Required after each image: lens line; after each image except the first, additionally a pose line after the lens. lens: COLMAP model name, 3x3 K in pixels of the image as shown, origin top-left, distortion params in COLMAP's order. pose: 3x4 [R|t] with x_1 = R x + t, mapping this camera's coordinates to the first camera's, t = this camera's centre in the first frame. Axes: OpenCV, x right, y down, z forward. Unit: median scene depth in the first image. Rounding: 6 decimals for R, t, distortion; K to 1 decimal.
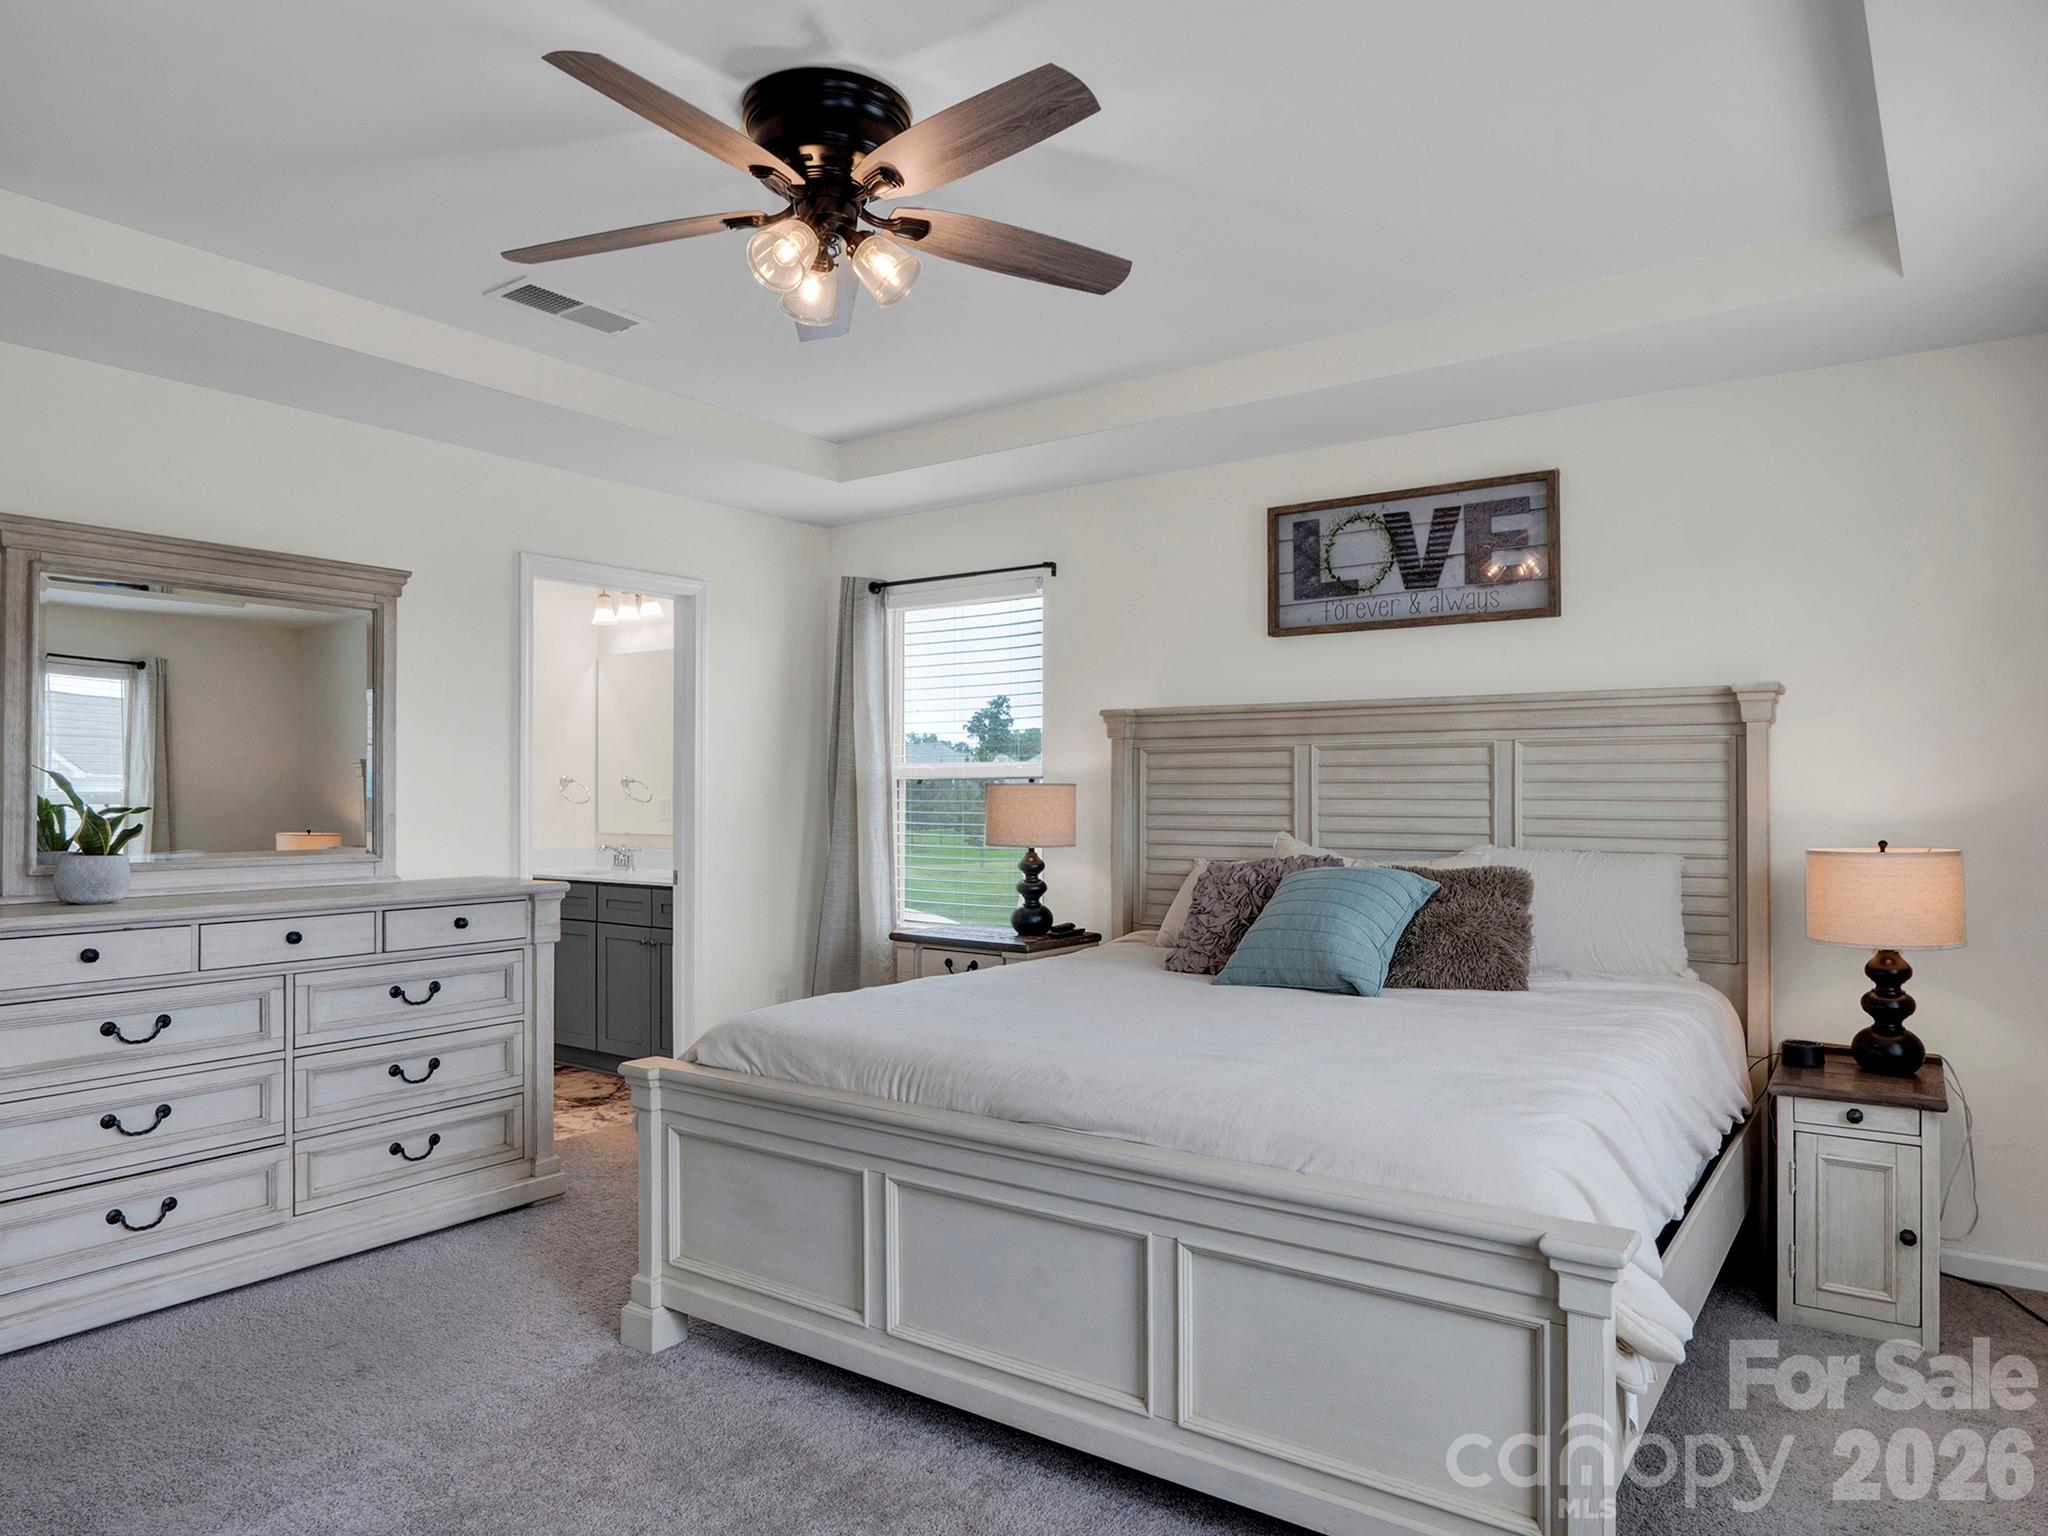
lens RADIAL K [[1319.4, 0, 1038.0], [0, 1319.4, 773.2], [0, 0, 1]] dist [-0.032790, 0.011970]
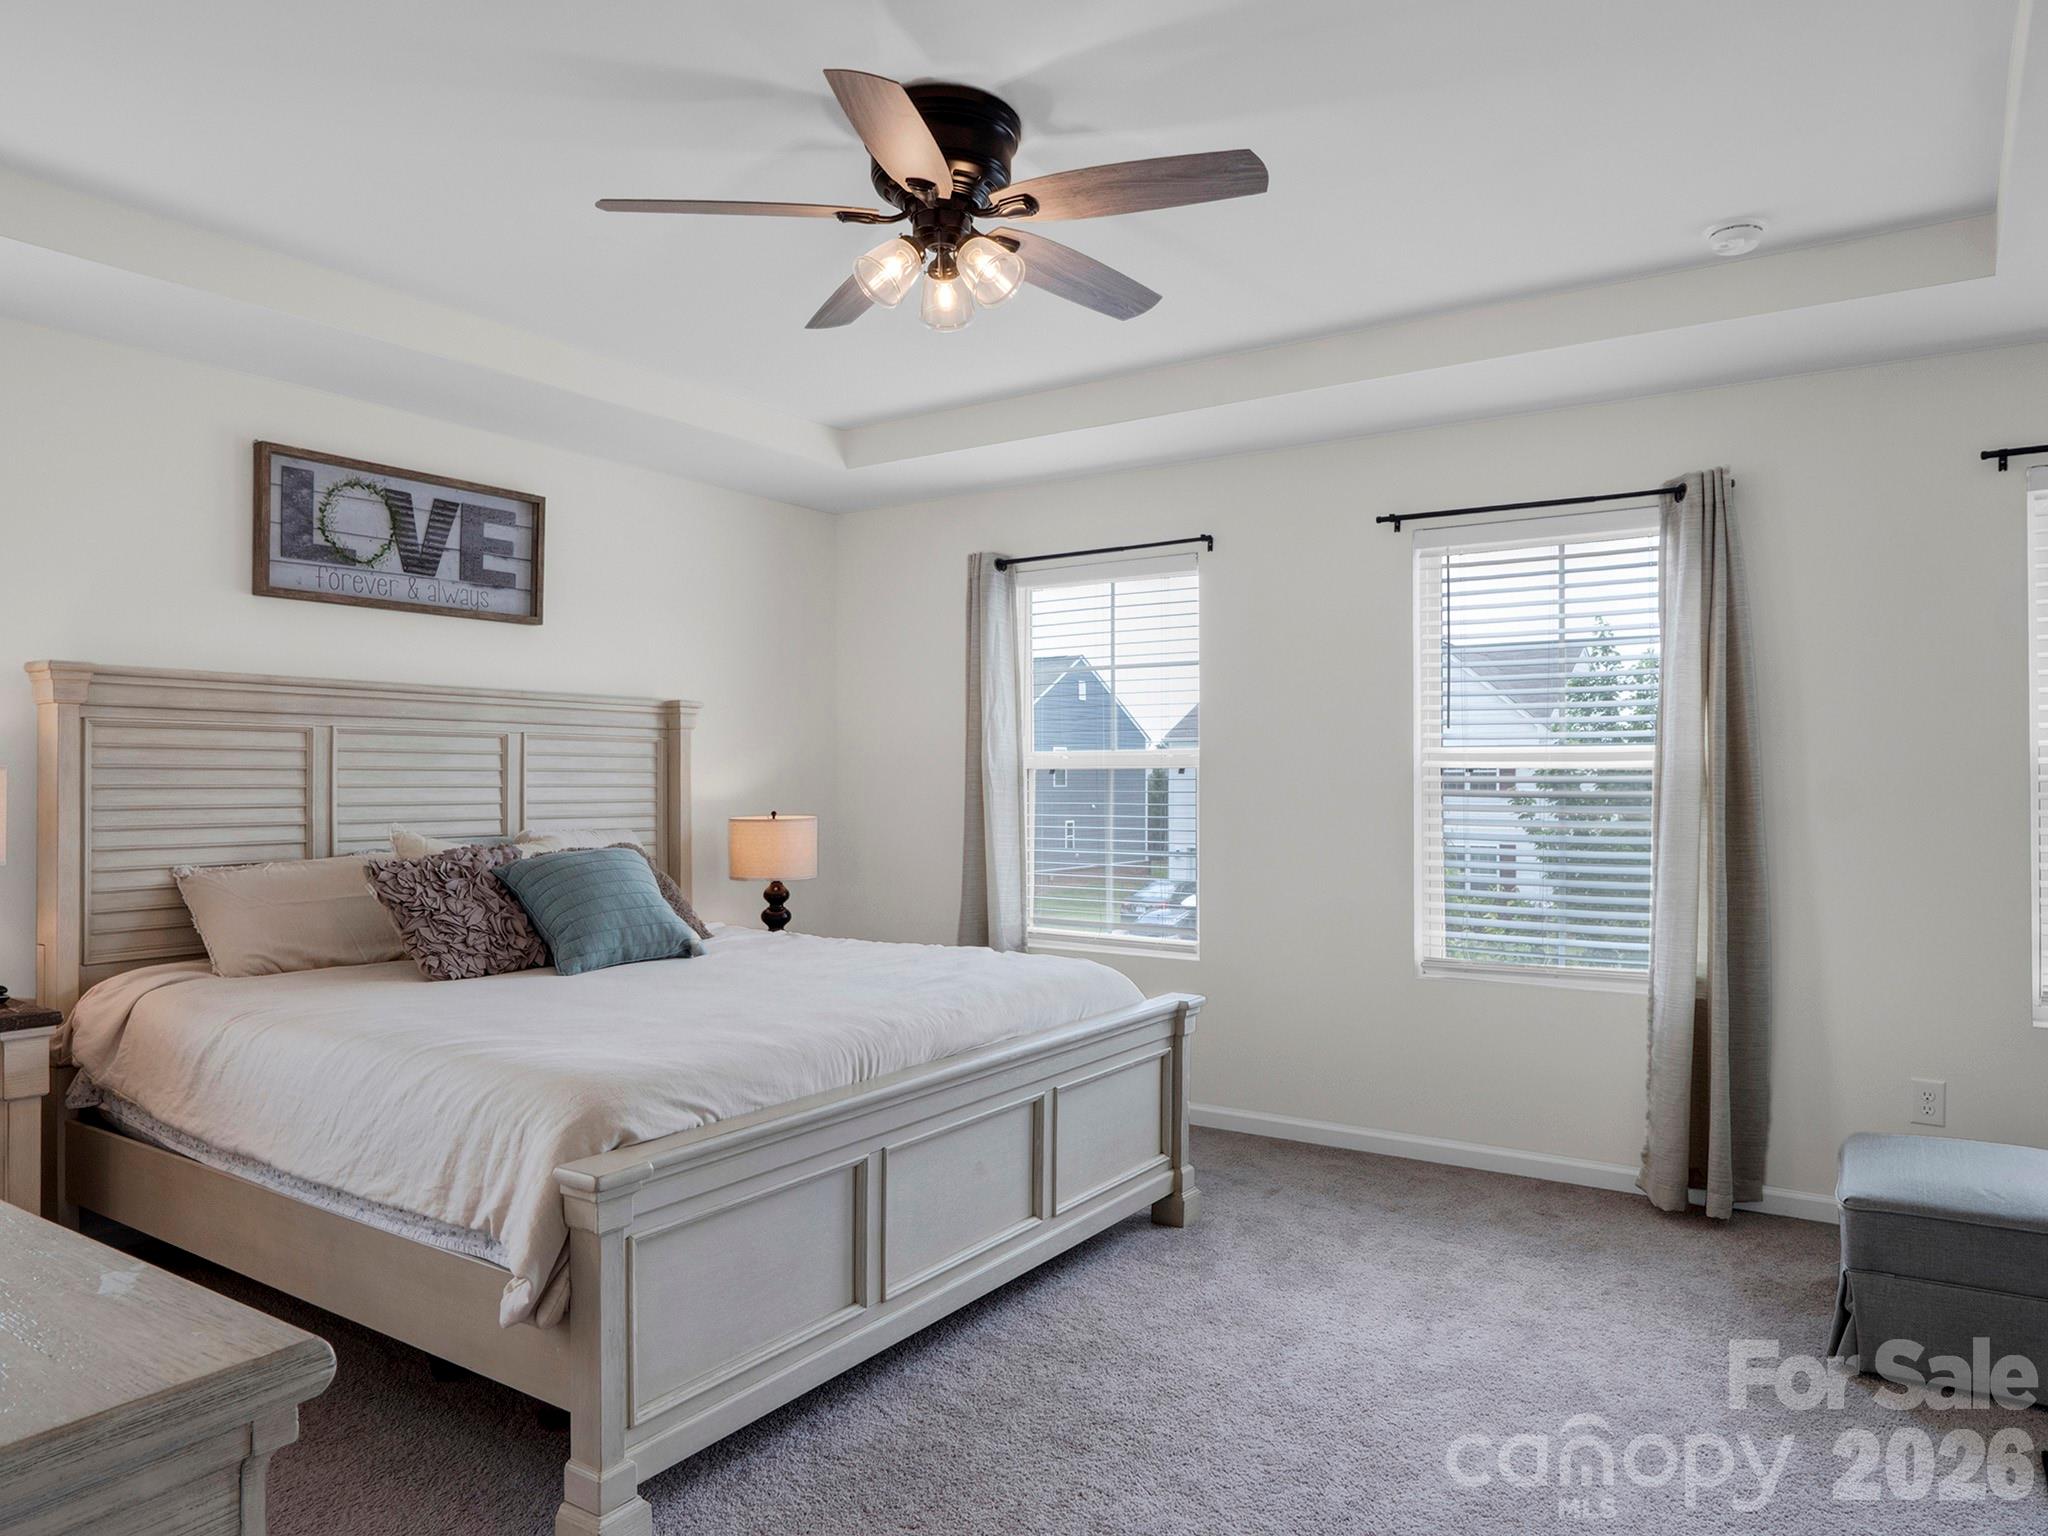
lens RADIAL K [[1319.4, 0, 1040.1], [0, 1319.4, 773.1], [0, 0, 1]] dist [-0.032790, 0.011970]
pose [[-0.031440, 0.004454, 0.999496, -0.708541], [-0.013888, 0.999892, -0.004892, 0.007654], [-0.999409, -0.014034, -0.031375, 0.559412]]
